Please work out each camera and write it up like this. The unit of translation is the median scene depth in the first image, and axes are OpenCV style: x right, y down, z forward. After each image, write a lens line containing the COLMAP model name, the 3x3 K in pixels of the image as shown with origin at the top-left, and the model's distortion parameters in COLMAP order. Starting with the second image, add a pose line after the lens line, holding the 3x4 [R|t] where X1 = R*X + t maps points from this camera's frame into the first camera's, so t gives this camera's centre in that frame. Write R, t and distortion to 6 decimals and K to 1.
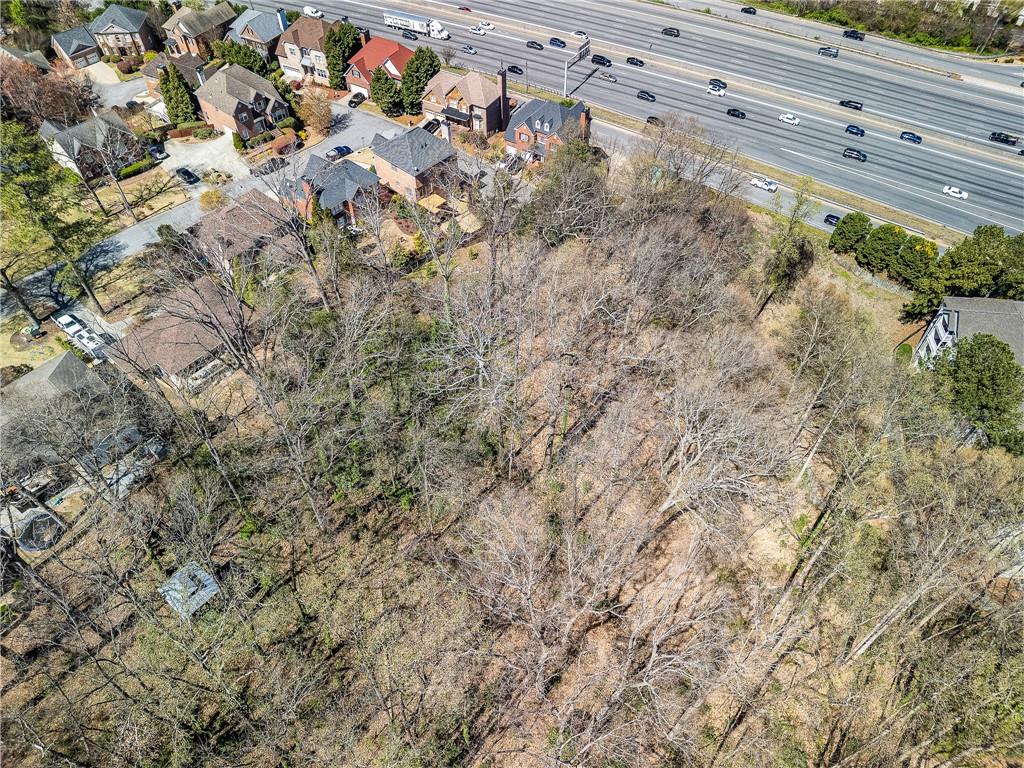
lens RADIAL K [[717.3, 0, 512.0], [0, 717.3, 384.0], [0, 0, 1]] dist [0.050538, -0.031870]
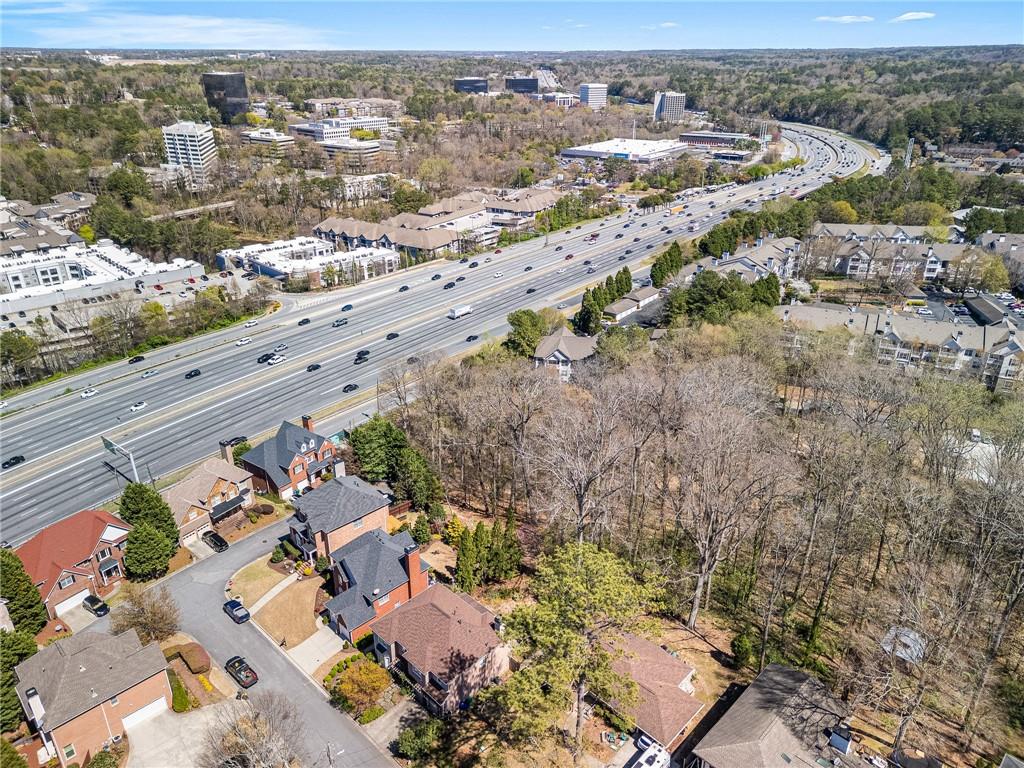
lens RADIAL K [[717.3, 0, 512.0], [0, 717.3, 384.0], [0, 0, 1]] dist [0.050538, -0.031870]
pose [[0.046407, -0.411805, 0.910090, -0.770673], [0.757181, 0.608754, 0.236844, -0.399938], [-0.651554, 0.678111, 0.340062, 0.375620]]
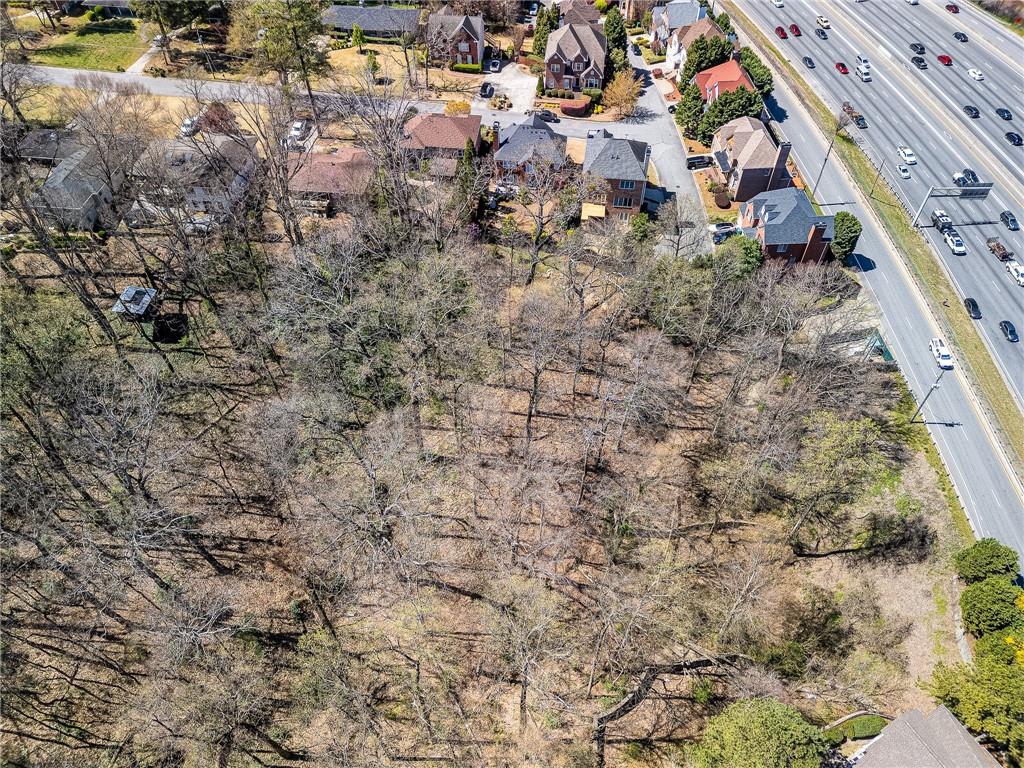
lens RADIAL K [[717.3, 0, 512.0], [0, 717.3, 384.0], [0, 0, 1]] dist [0.050538, -0.031870]
pose [[0.579966, 0.628445, -0.518359, 0.438388], [-0.624470, 0.751582, 0.212511, -0.195736], [0.523141, 0.200451, 0.828337, 0.158186]]
